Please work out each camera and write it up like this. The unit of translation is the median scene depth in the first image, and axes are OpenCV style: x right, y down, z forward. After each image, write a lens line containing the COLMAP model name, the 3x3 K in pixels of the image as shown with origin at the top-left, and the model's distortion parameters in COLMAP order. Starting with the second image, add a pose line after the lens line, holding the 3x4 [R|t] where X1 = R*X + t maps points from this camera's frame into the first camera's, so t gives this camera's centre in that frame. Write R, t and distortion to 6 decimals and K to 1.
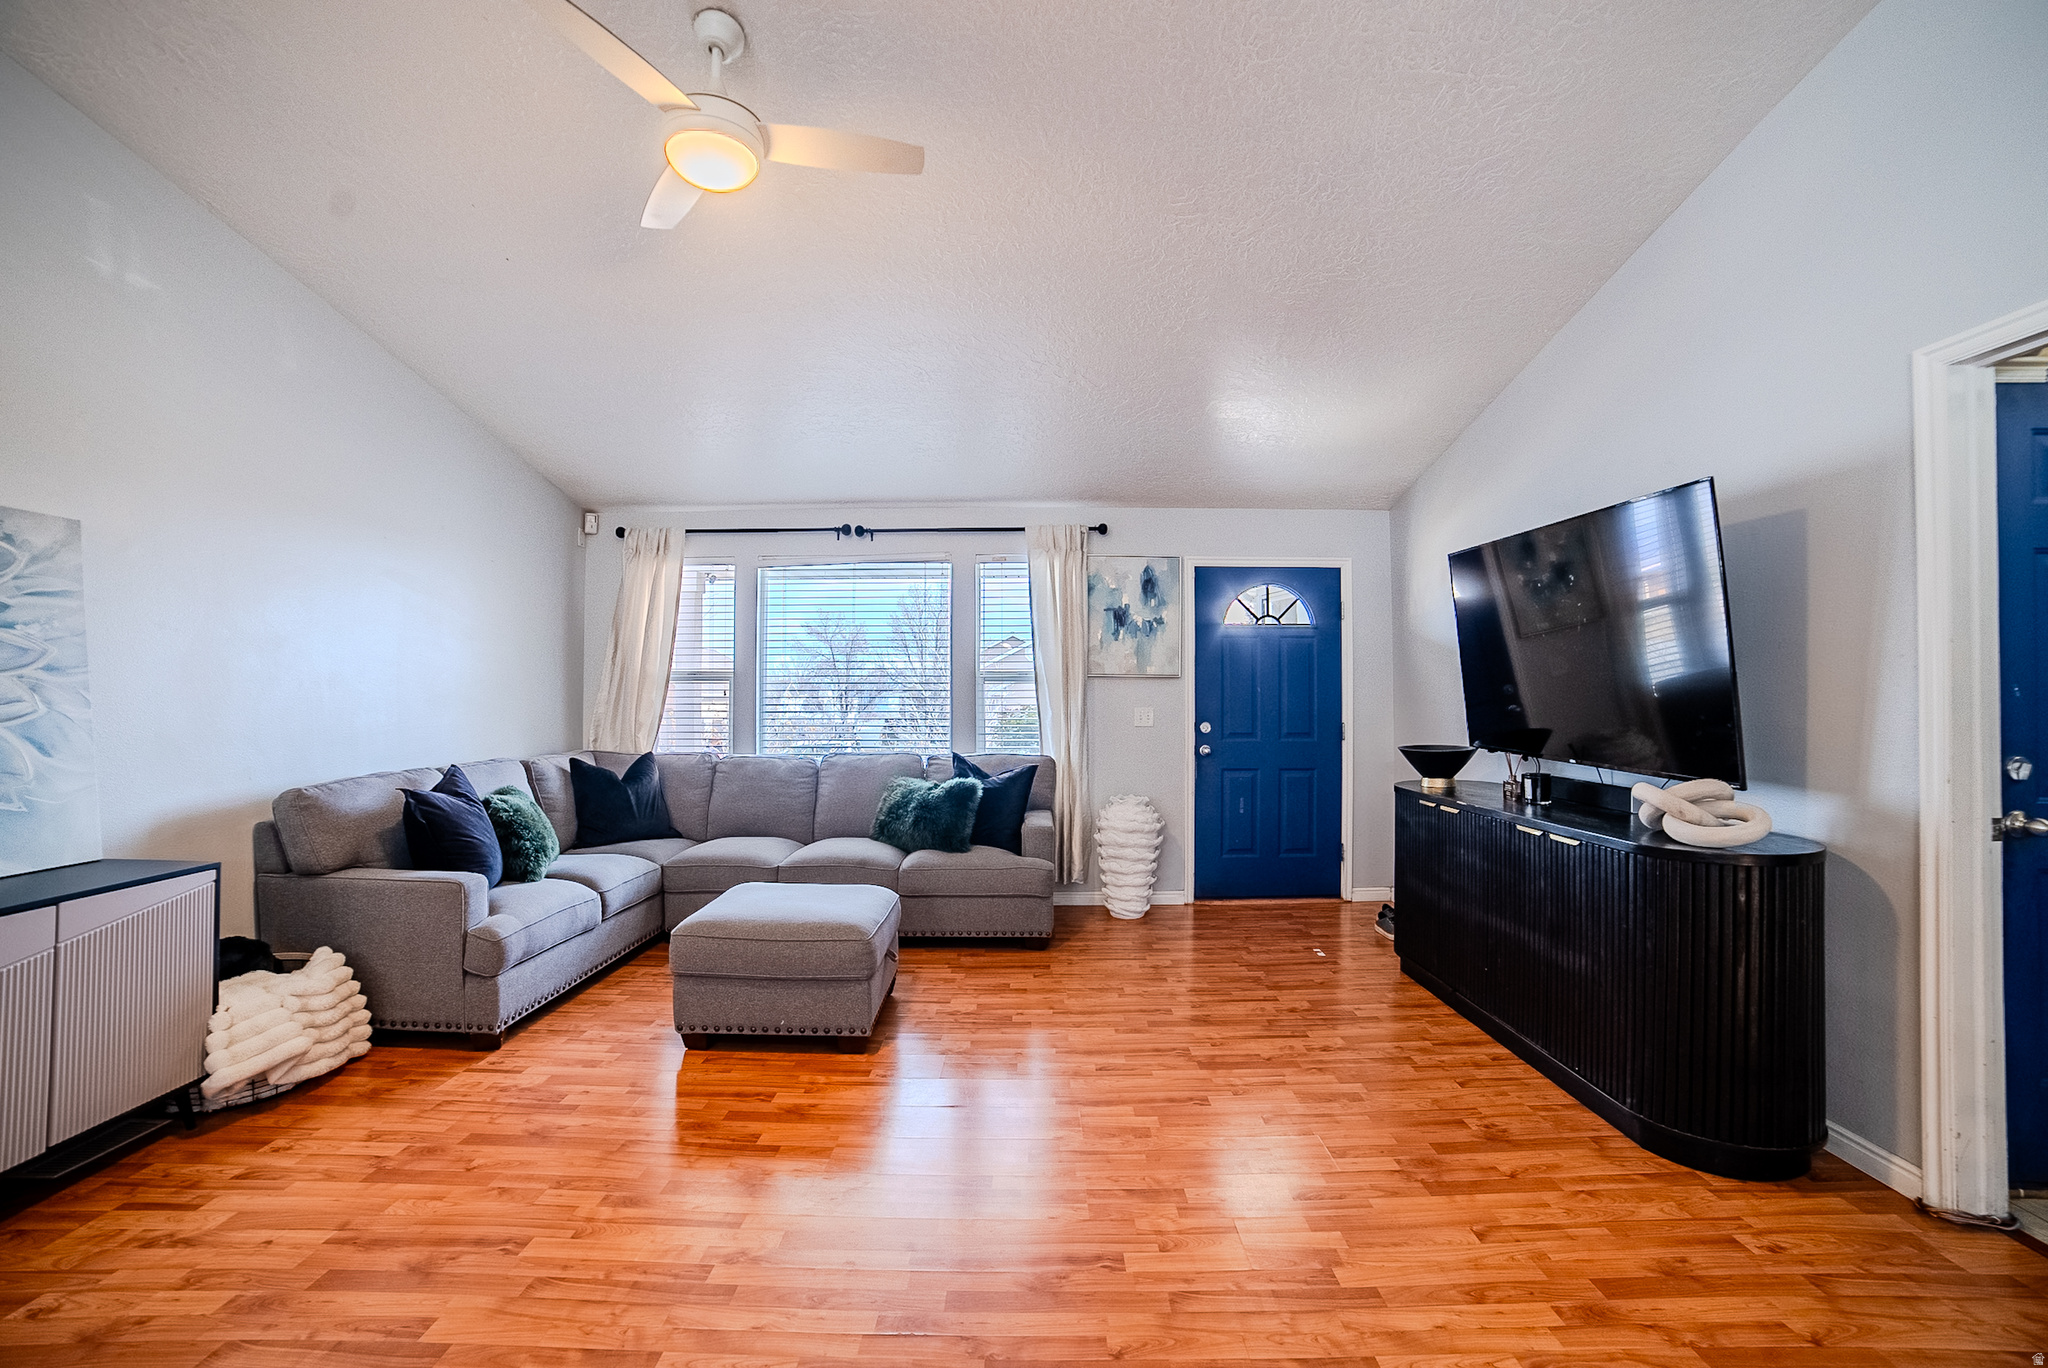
lens RADIAL K [[887.0, 0, 1037.5], [0, 887.0, 681.0], [0, 0, 1]] dist [-0.110638, 0.039228]
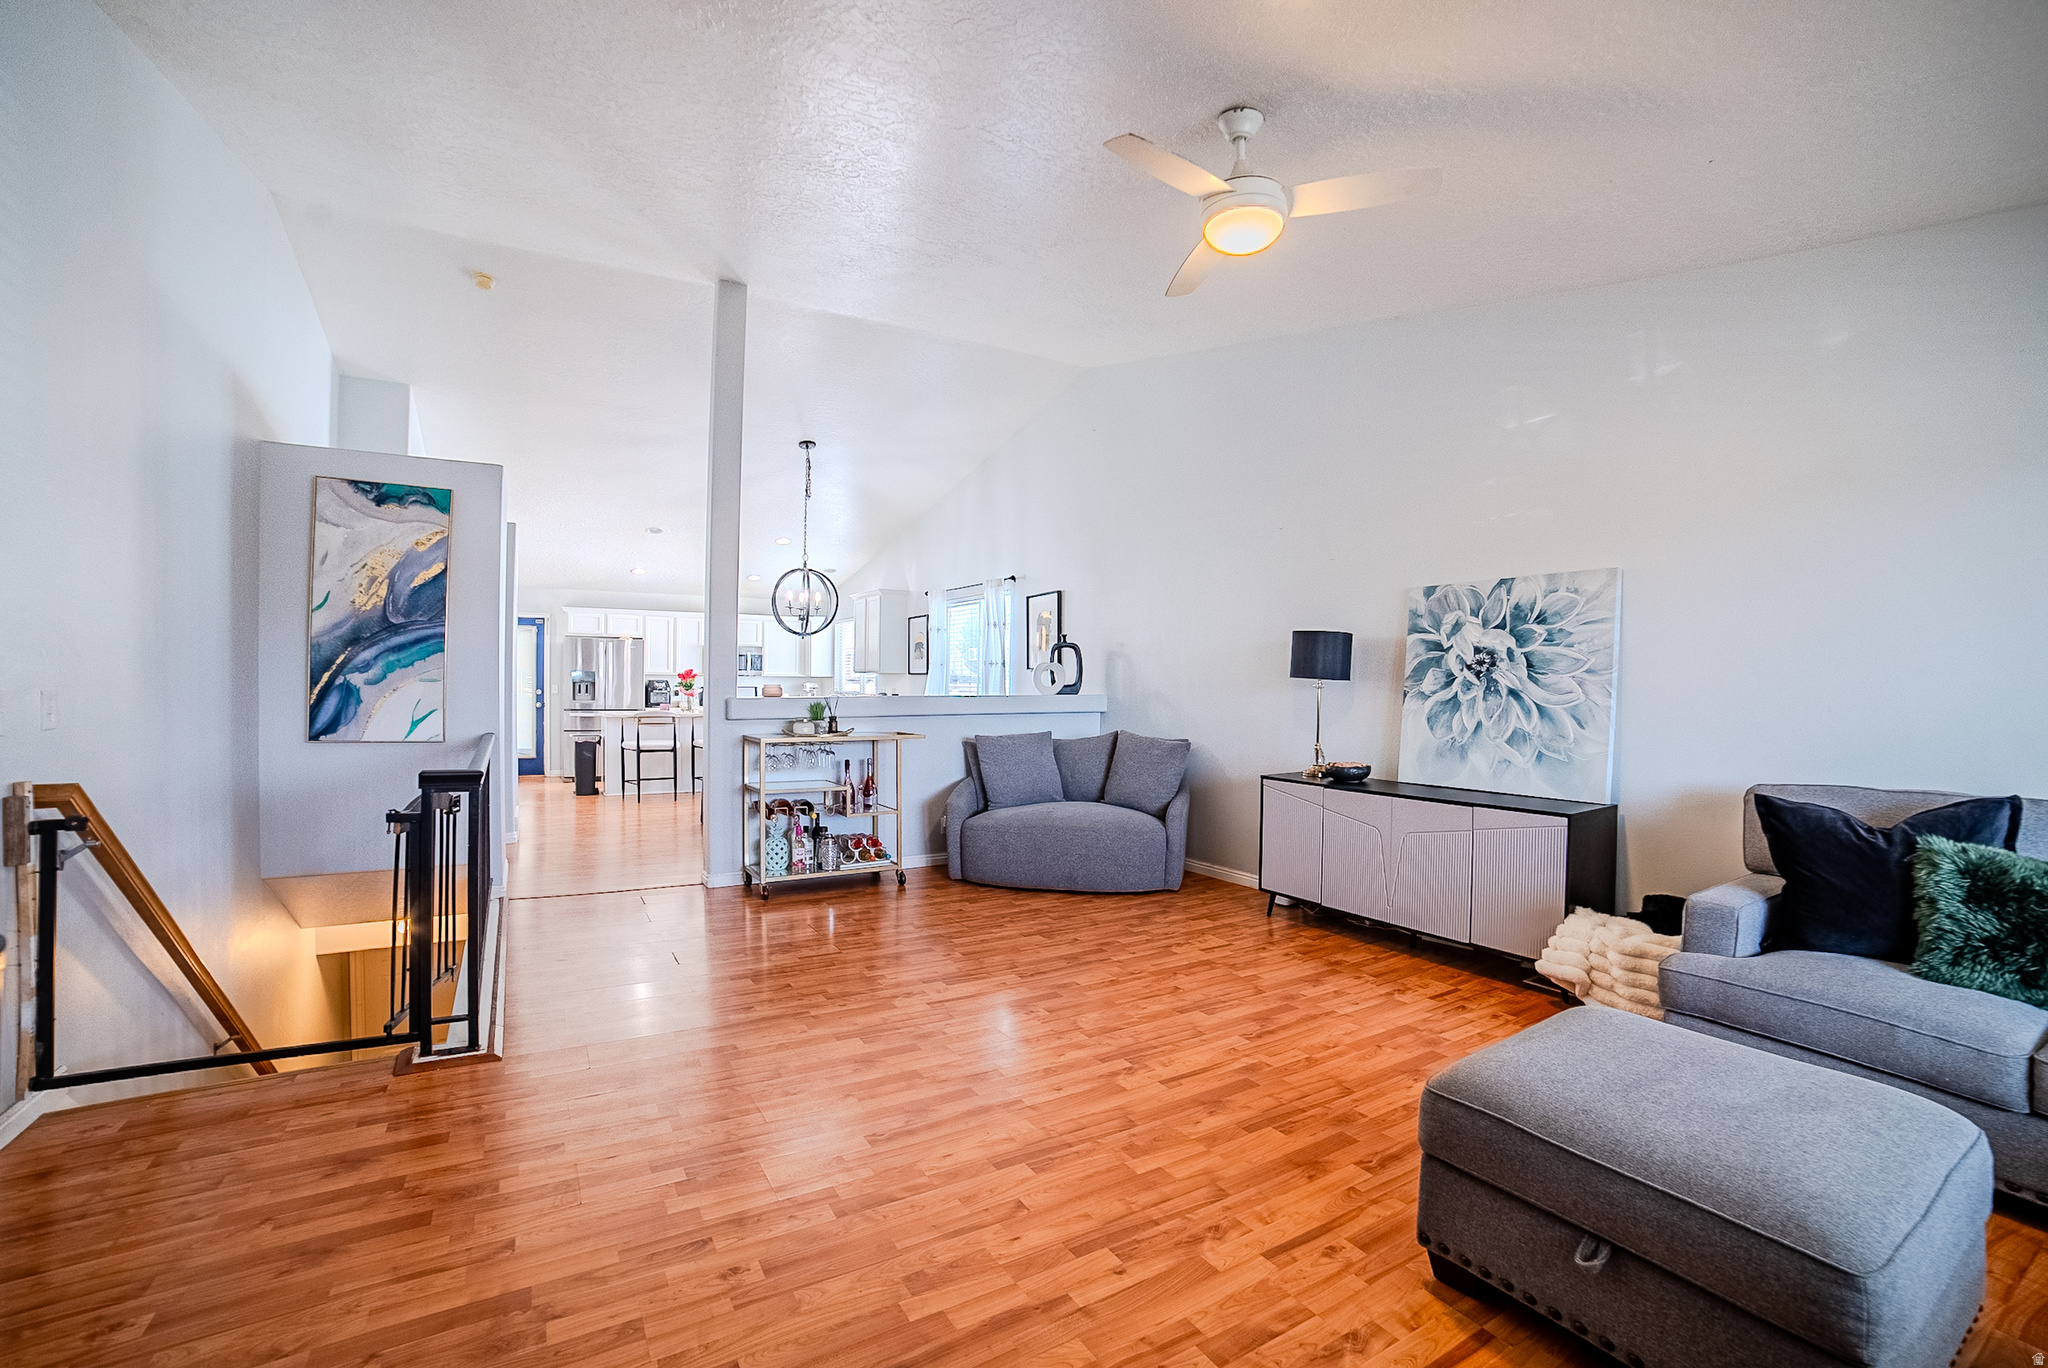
lens RADIAL K [[859.9, 0, 1077.7], [0, 859.9, 682.4], [0, 0, 1]] dist [-0.079770, 0.000004]
pose [[-0.823457, -0.004349, -0.567362, 0.215638], [0.005787, 0.999854, -0.016064, 0.011817], [0.567349, -0.016511, -0.823312, 0.830174]]
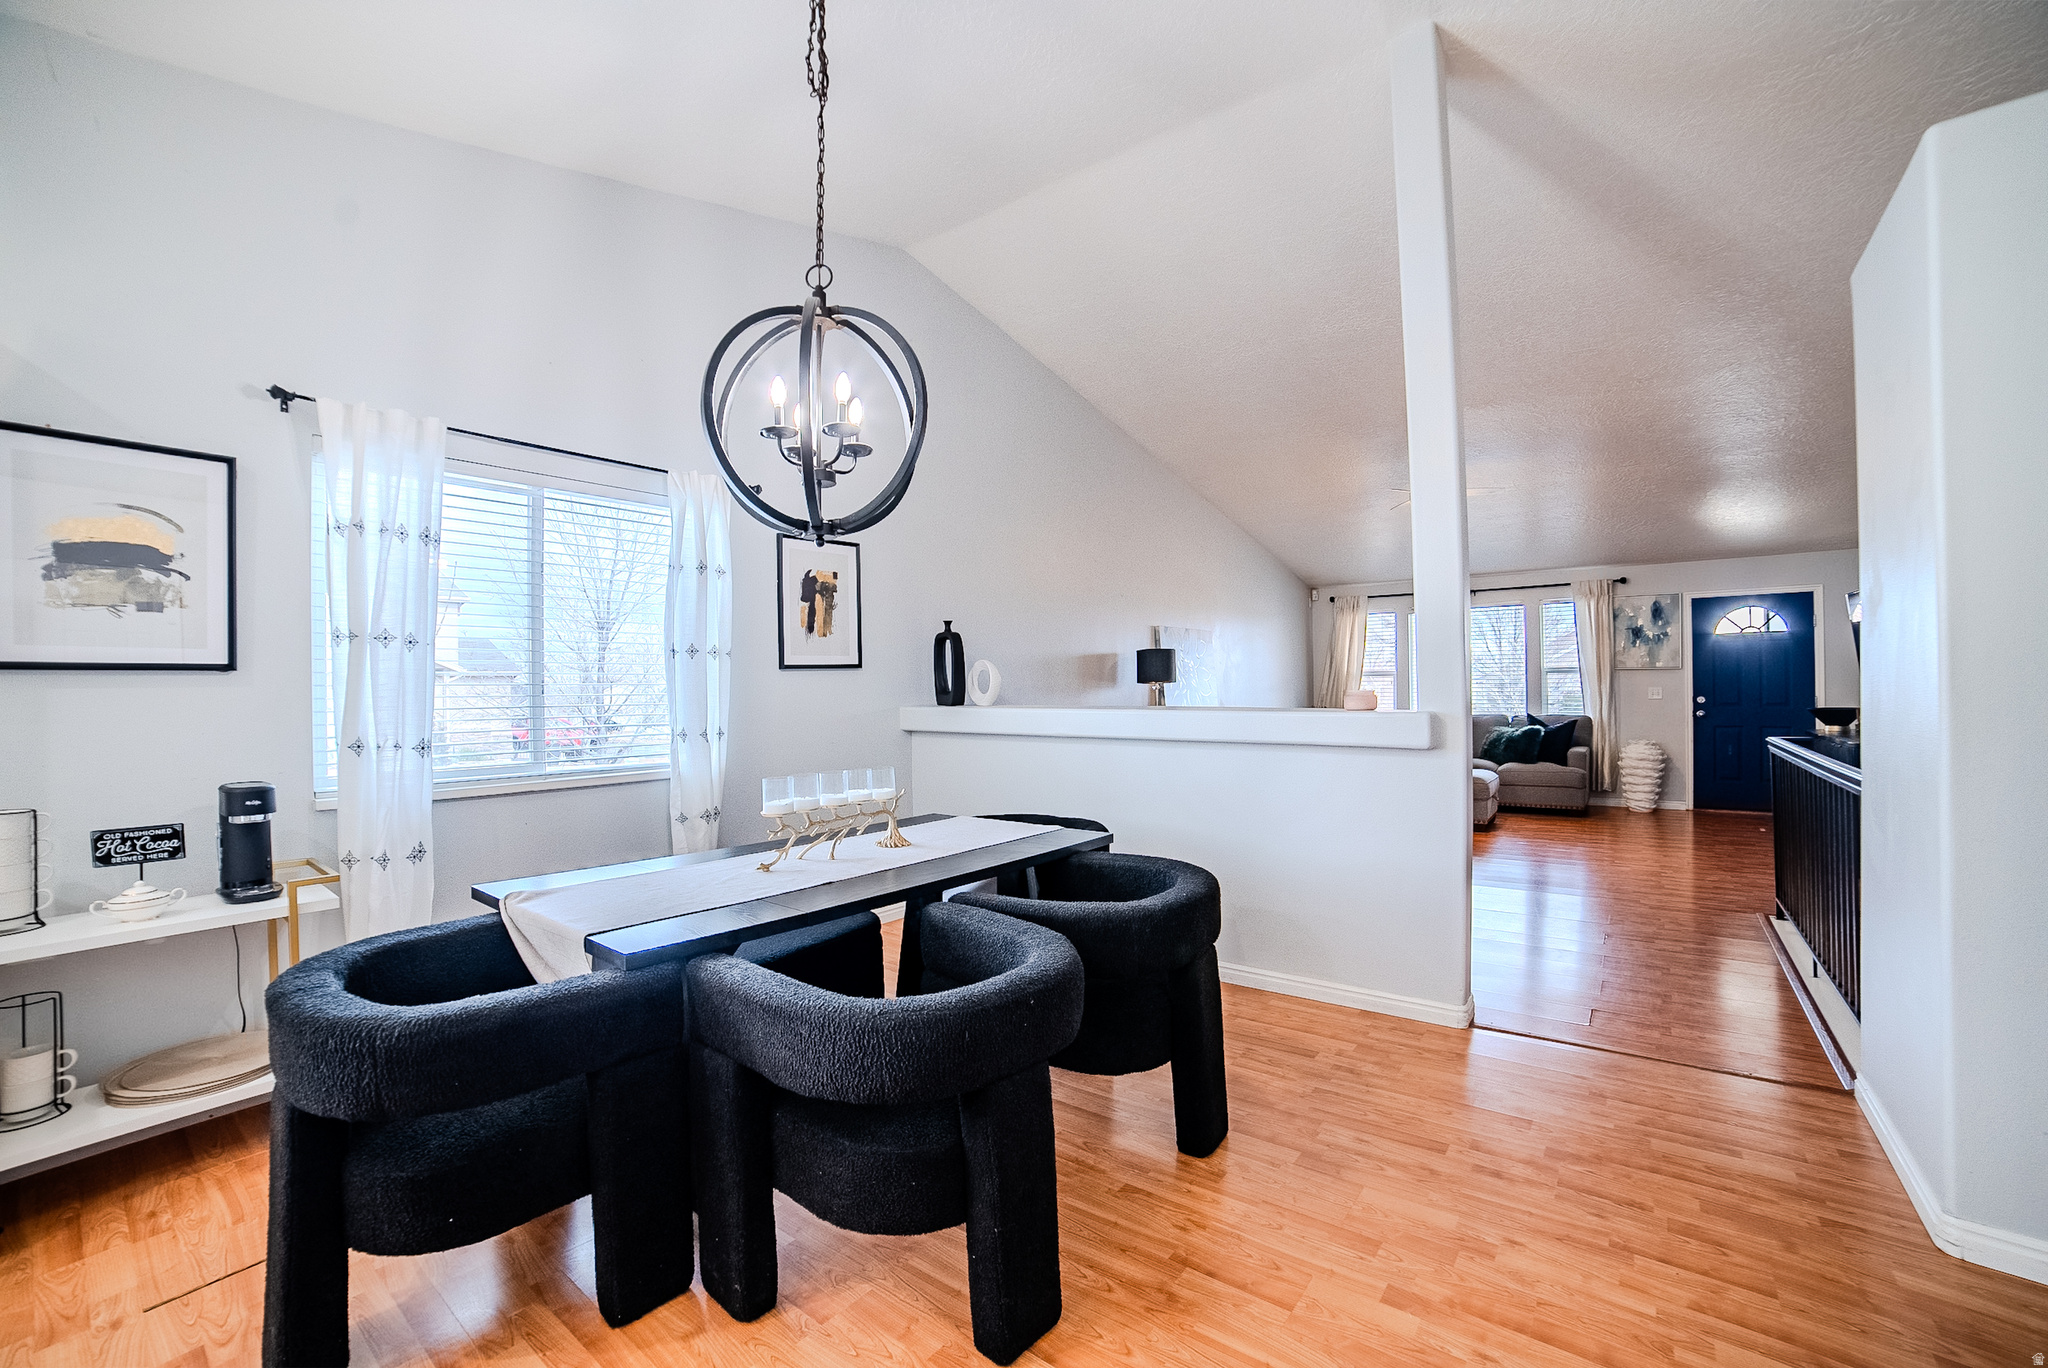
lens RADIAL K [[840.7, 0, 1016.6], [0, 840.7, 690.7], [0, 0, 1]] dist [-0.101188, 0.032434]
pose [[0.789258, -0.011765, -0.613949, 0.099085], [0.026860, 0.999521, 0.015376, -0.019537], [0.613474, -0.028626, 0.789196, -0.935626]]
